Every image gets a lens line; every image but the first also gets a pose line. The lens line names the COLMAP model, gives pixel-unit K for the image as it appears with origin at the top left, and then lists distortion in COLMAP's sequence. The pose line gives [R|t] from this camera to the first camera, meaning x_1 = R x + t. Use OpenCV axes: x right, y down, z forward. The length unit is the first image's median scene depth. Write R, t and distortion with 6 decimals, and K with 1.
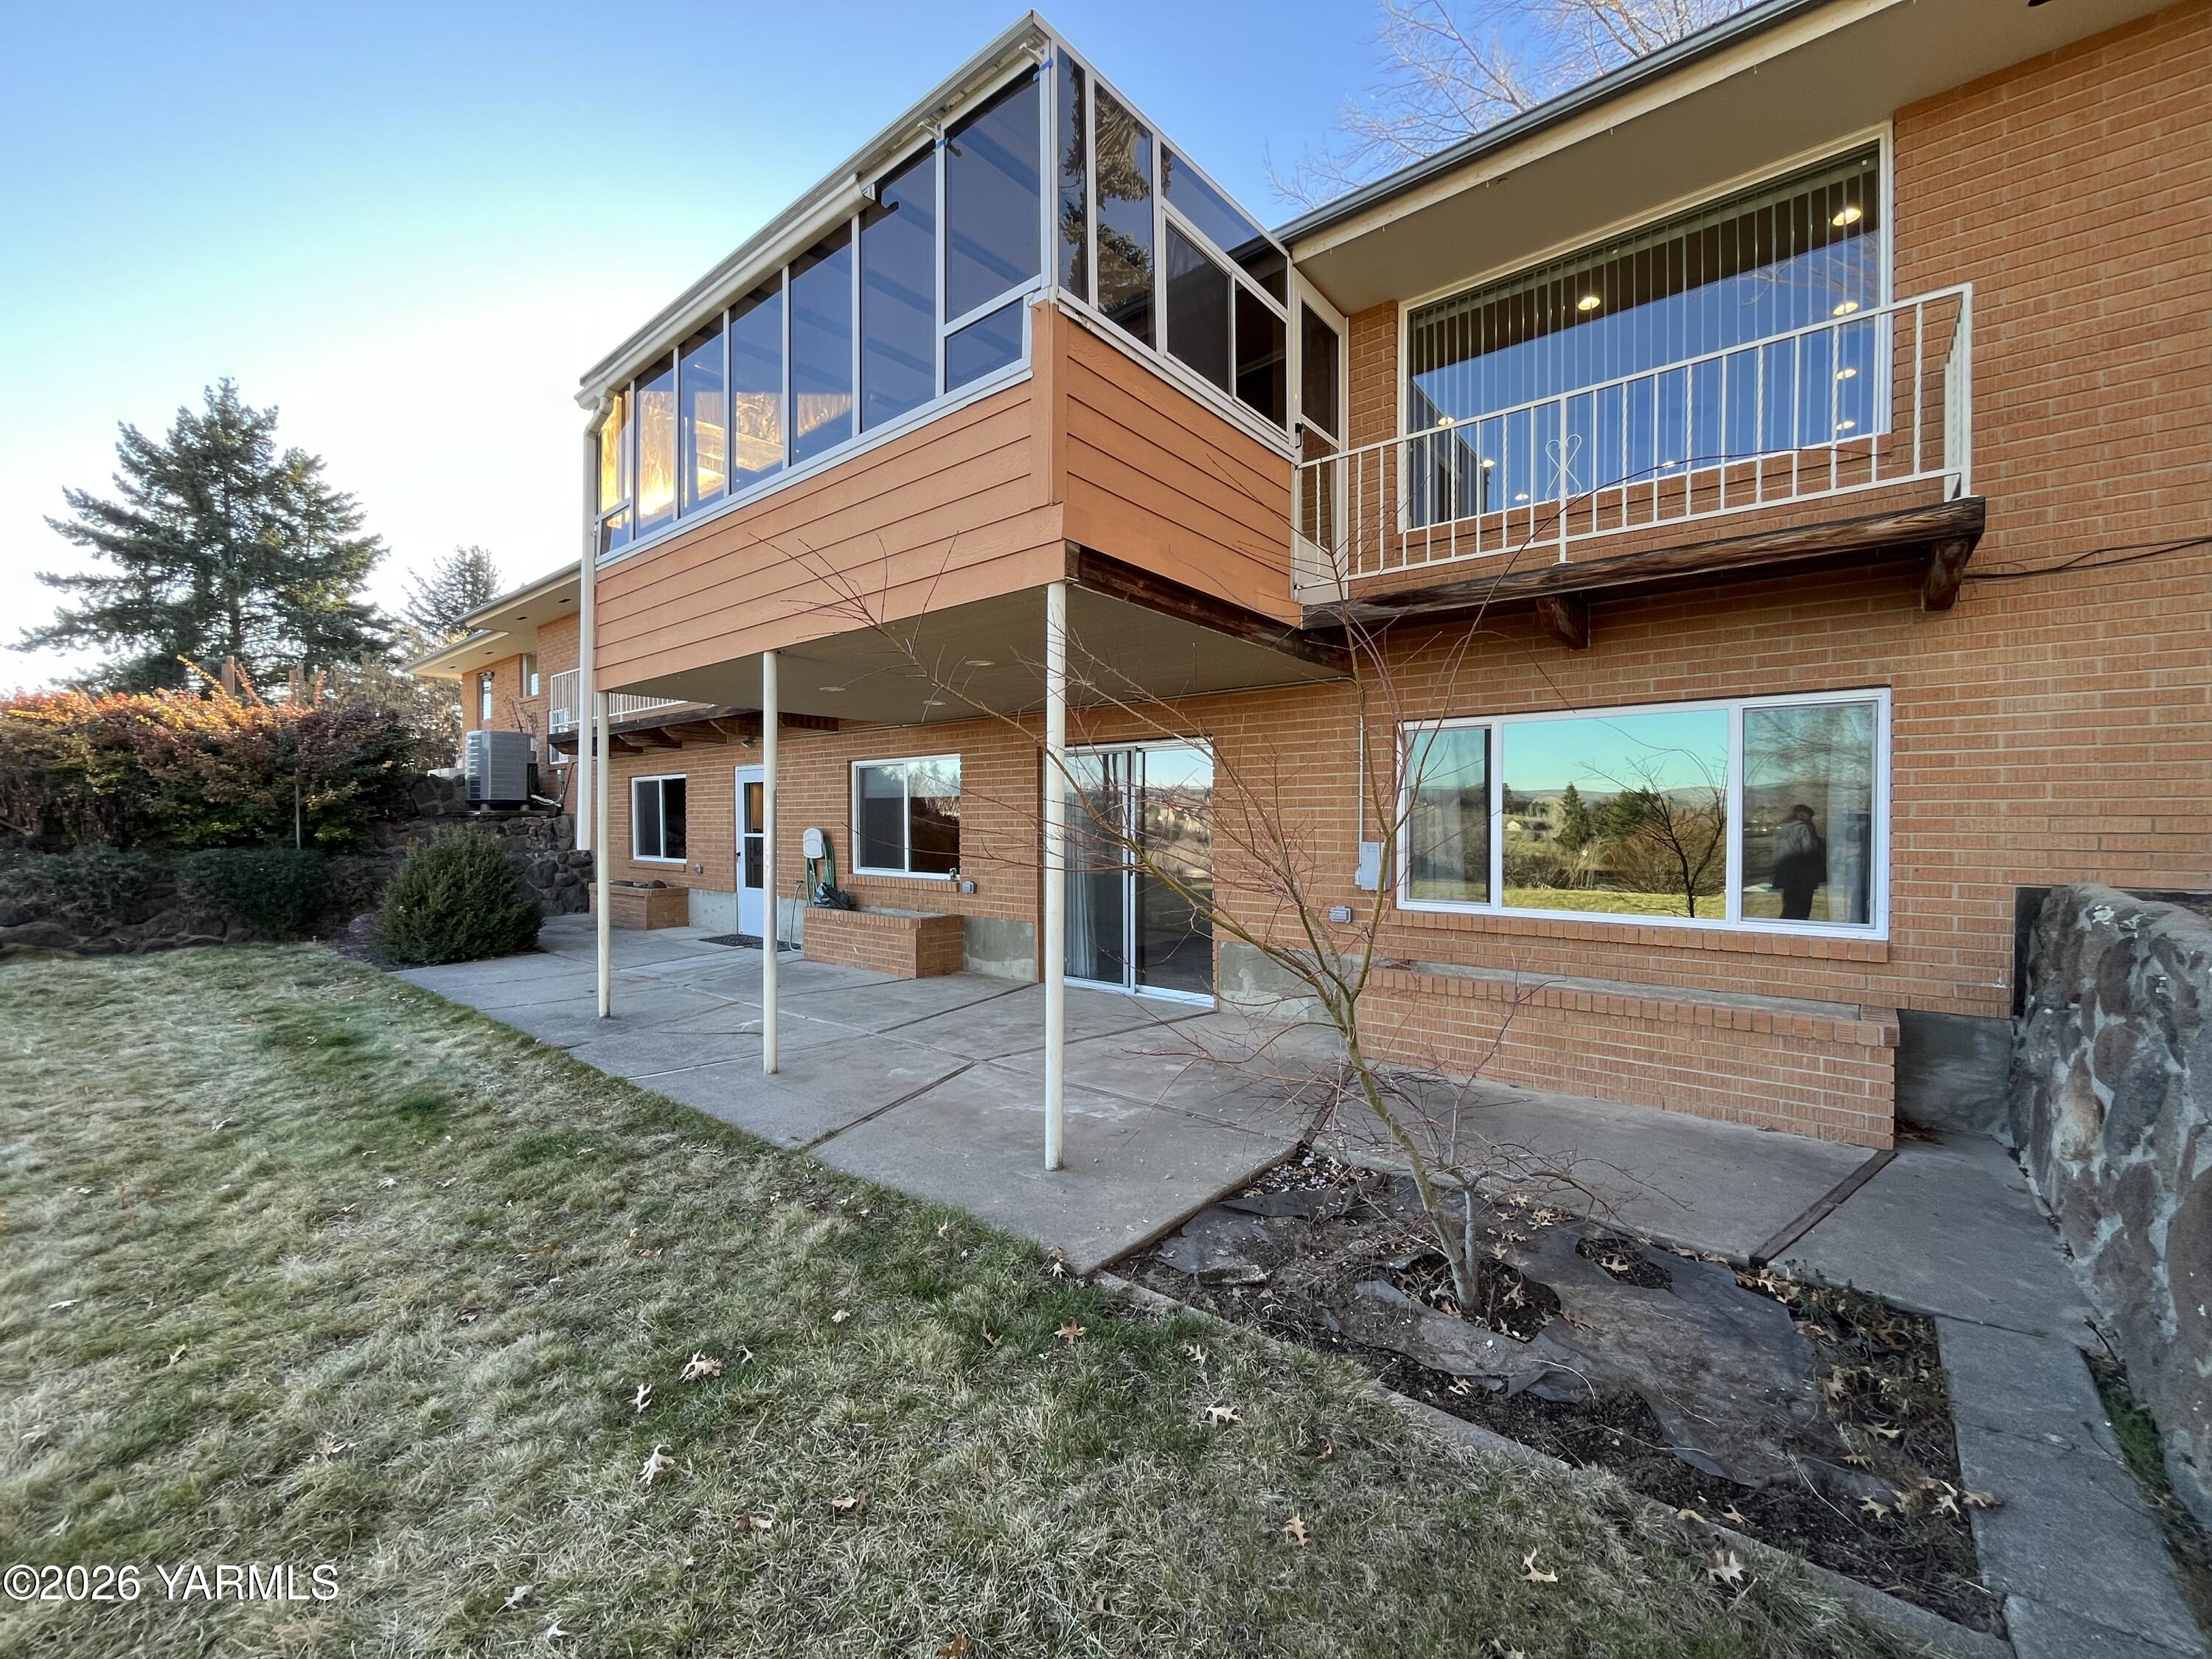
lens RADIAL K [[892.4, 0, 1098.3], [0, 892.4, 832.1], [0, 0, 1]] dist [-0.003856, 0.000064]
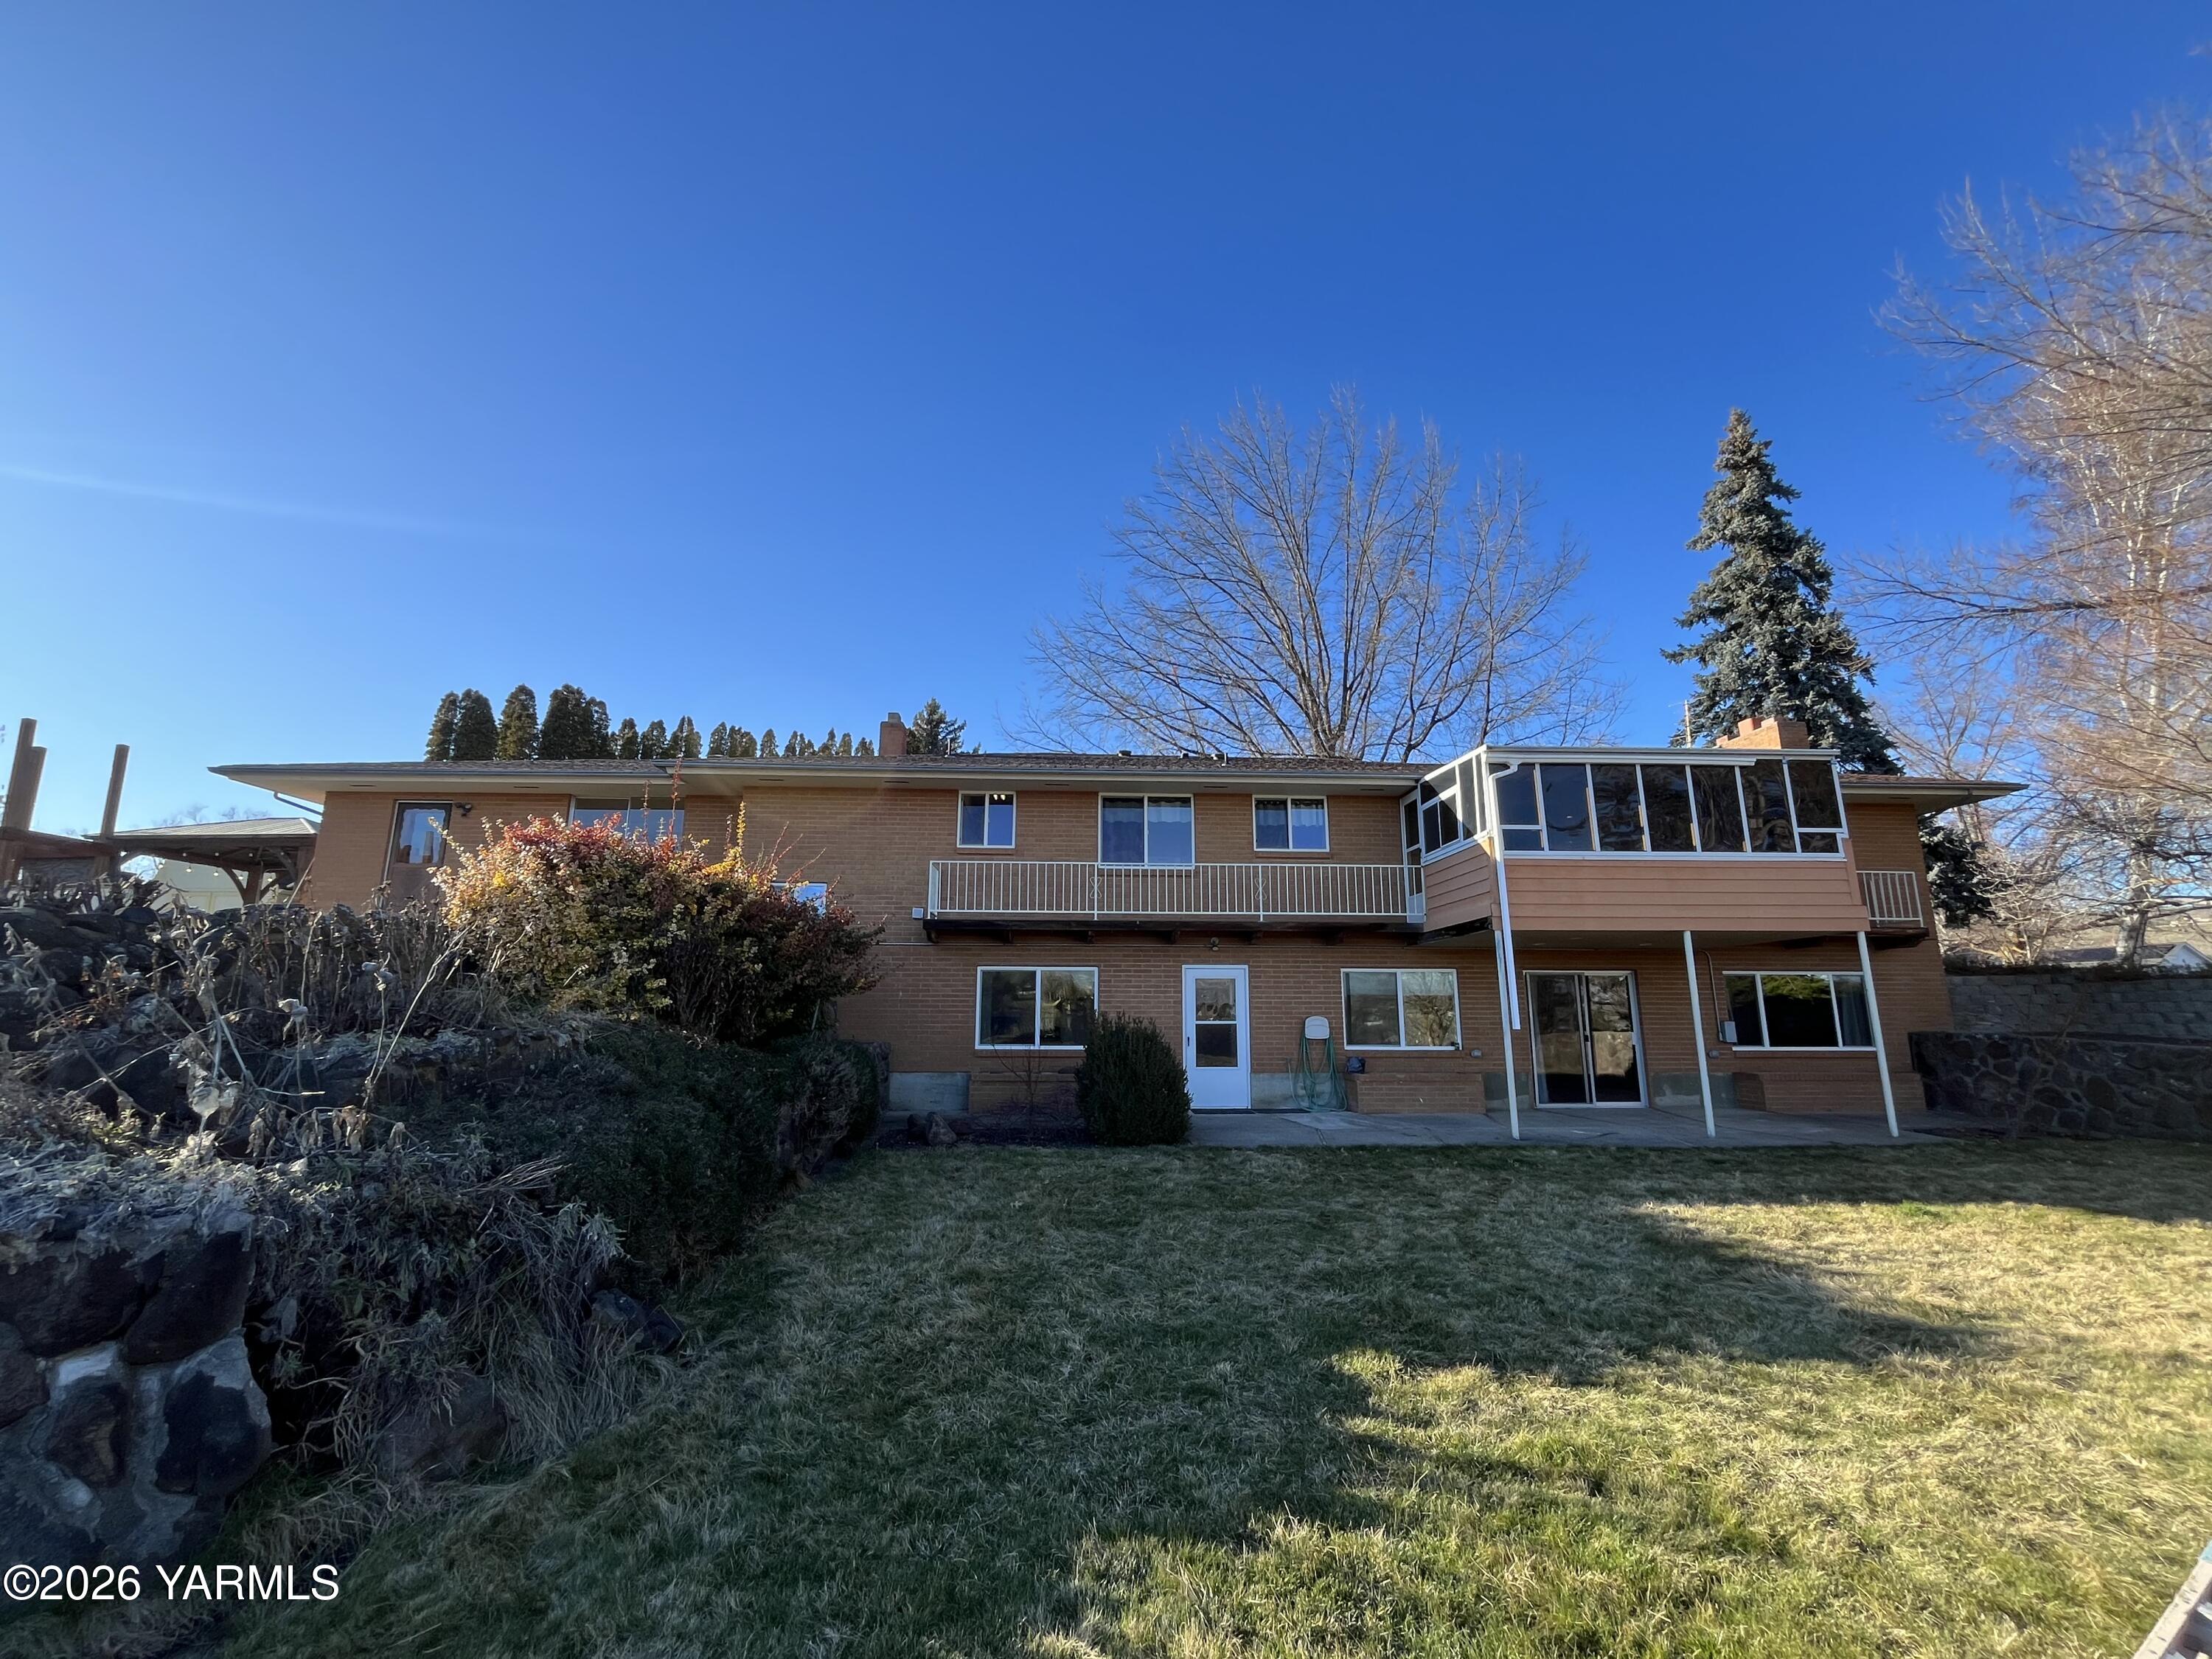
lens RADIAL K [[892.4, 0, 1106.3], [0, 892.4, 832.5], [0, 0, 1]] dist [-0.003856, 0.000064]
pose [[0.738444, 0.126876, 0.662271, -0.504728], [0.006108, 0.980840, -0.194717, -0.005272], [-0.674287, 0.147833, 0.723521, 0.064811]]
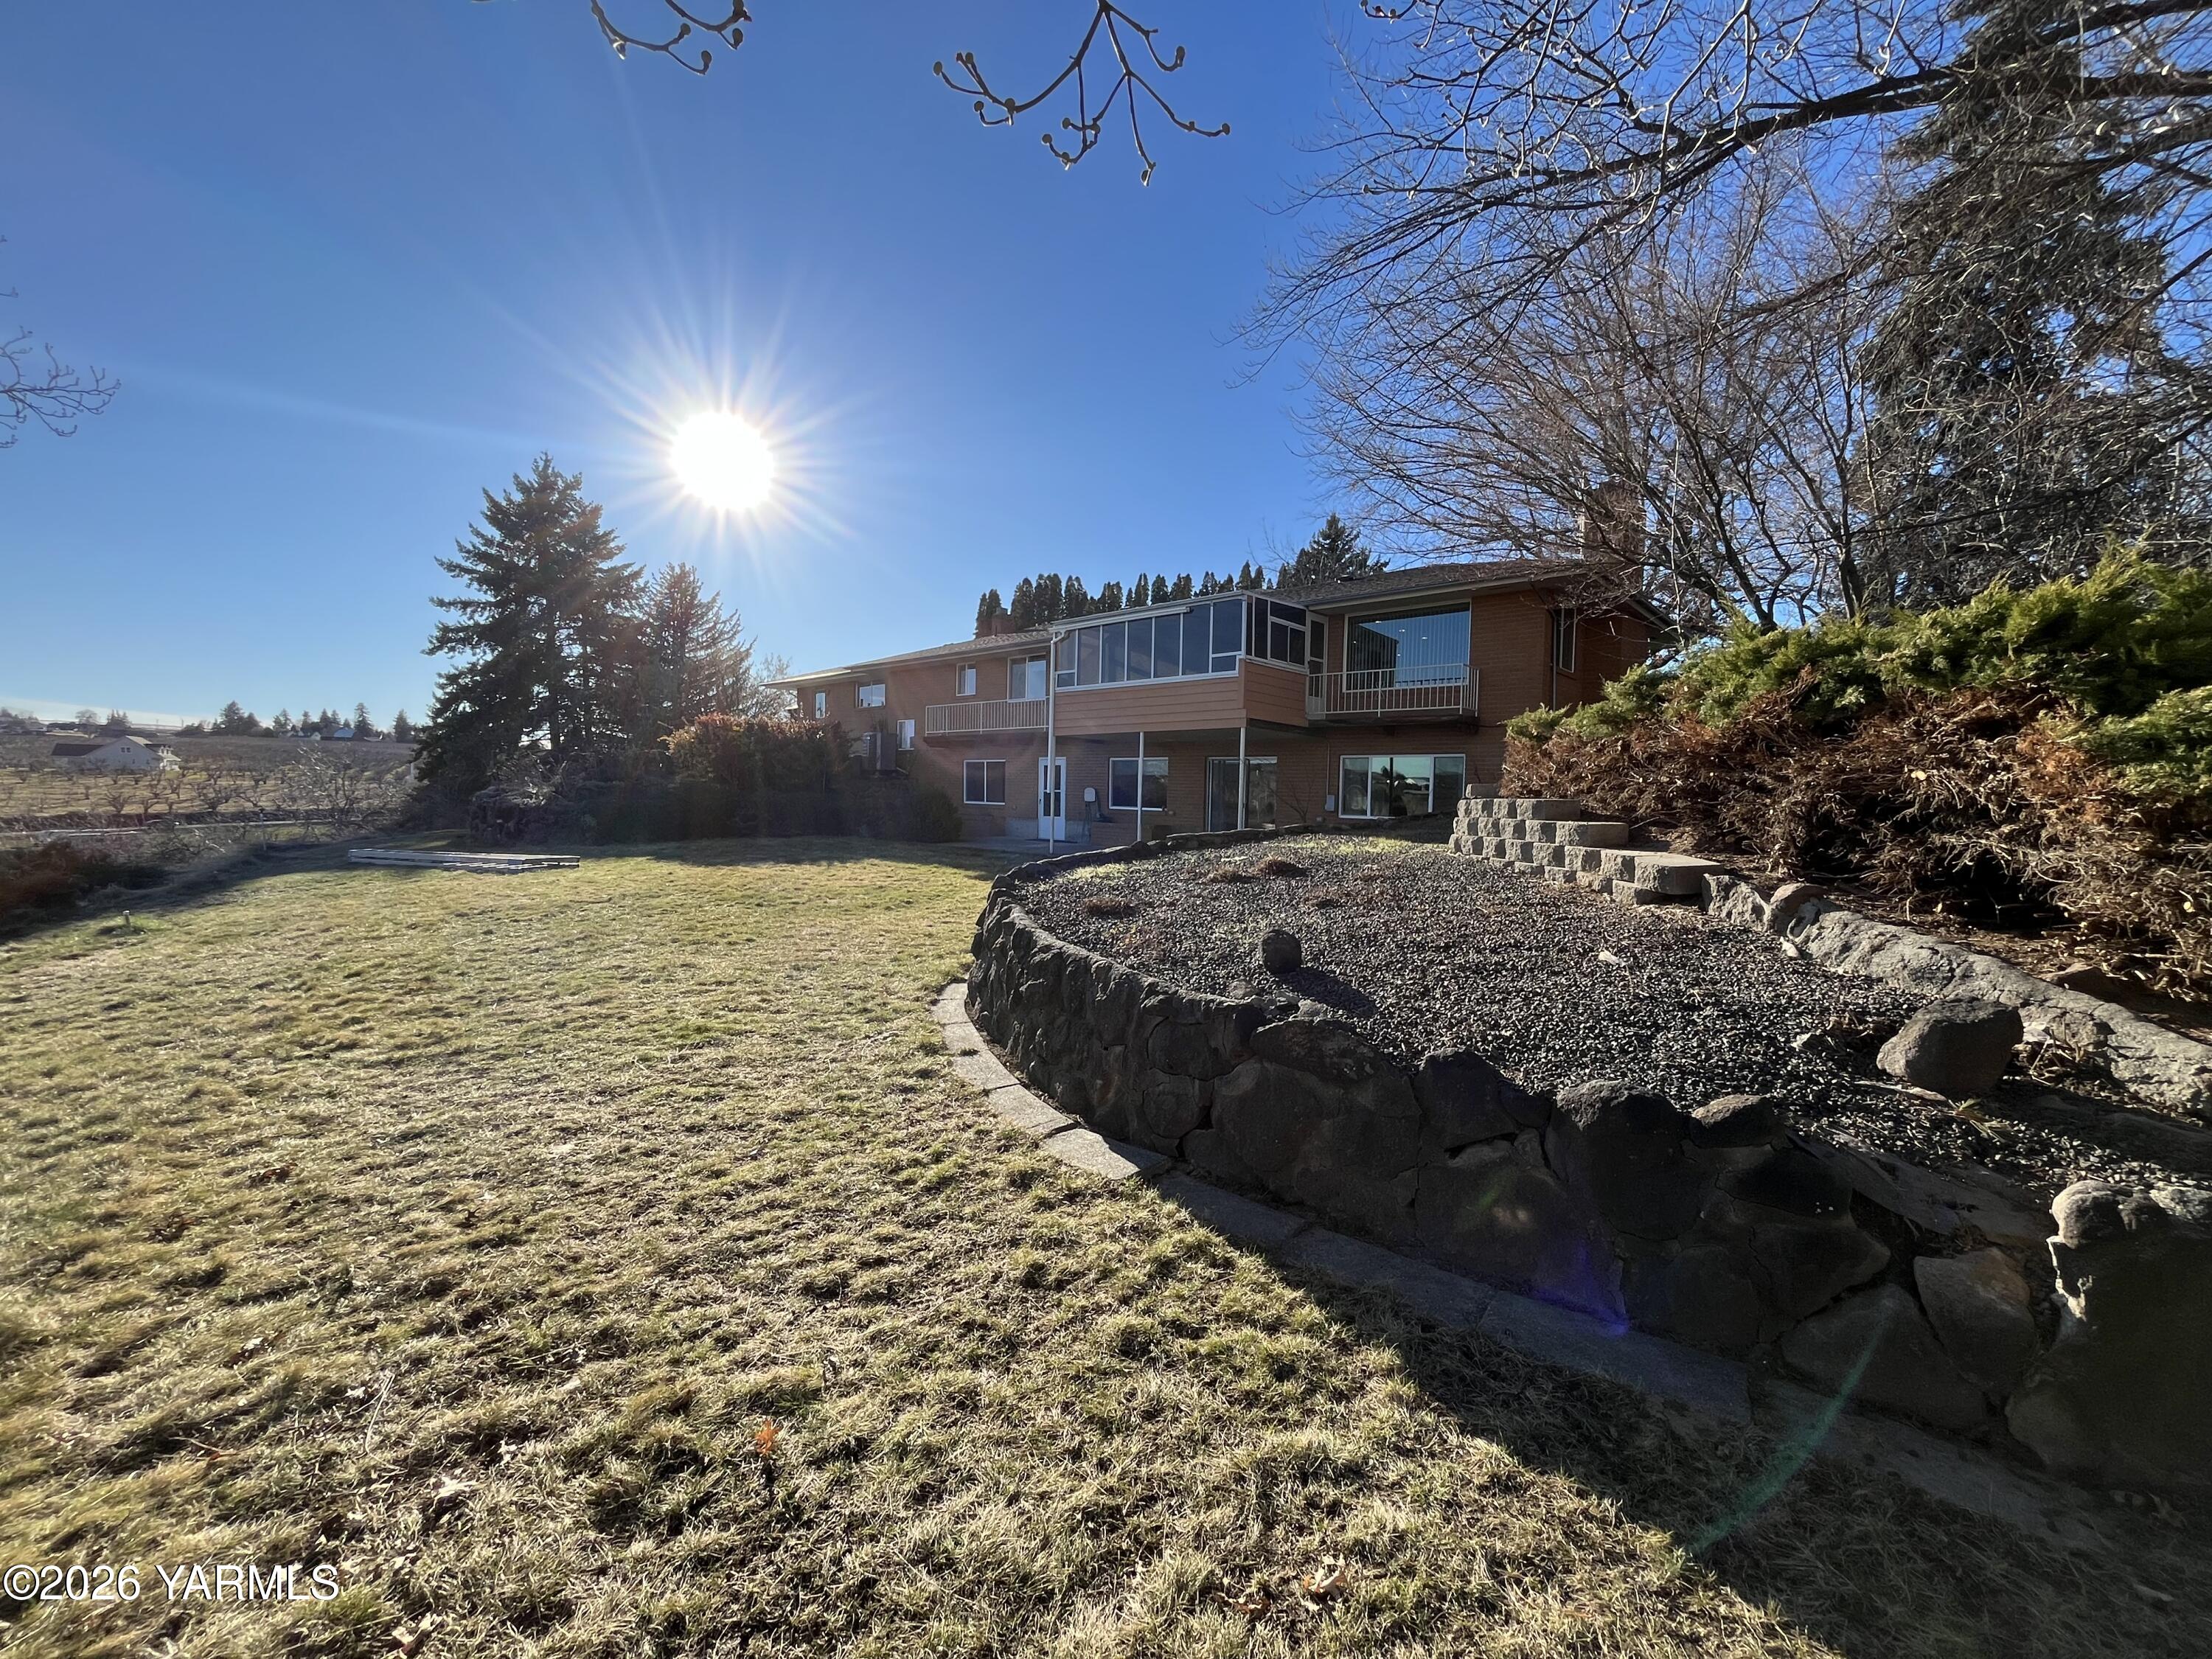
lens RADIAL K [[892.4, 0, 1107.5], [0, 892.4, 823.7], [0, 0, 1]] dist [-0.003856, 0.000064]
pose [[0.999249, 0.020042, -0.033164, -0.067493], [-0.019126, 0.999433, 0.027702, 0.007328], [0.033701, -0.027047, 0.999066, -0.399343]]
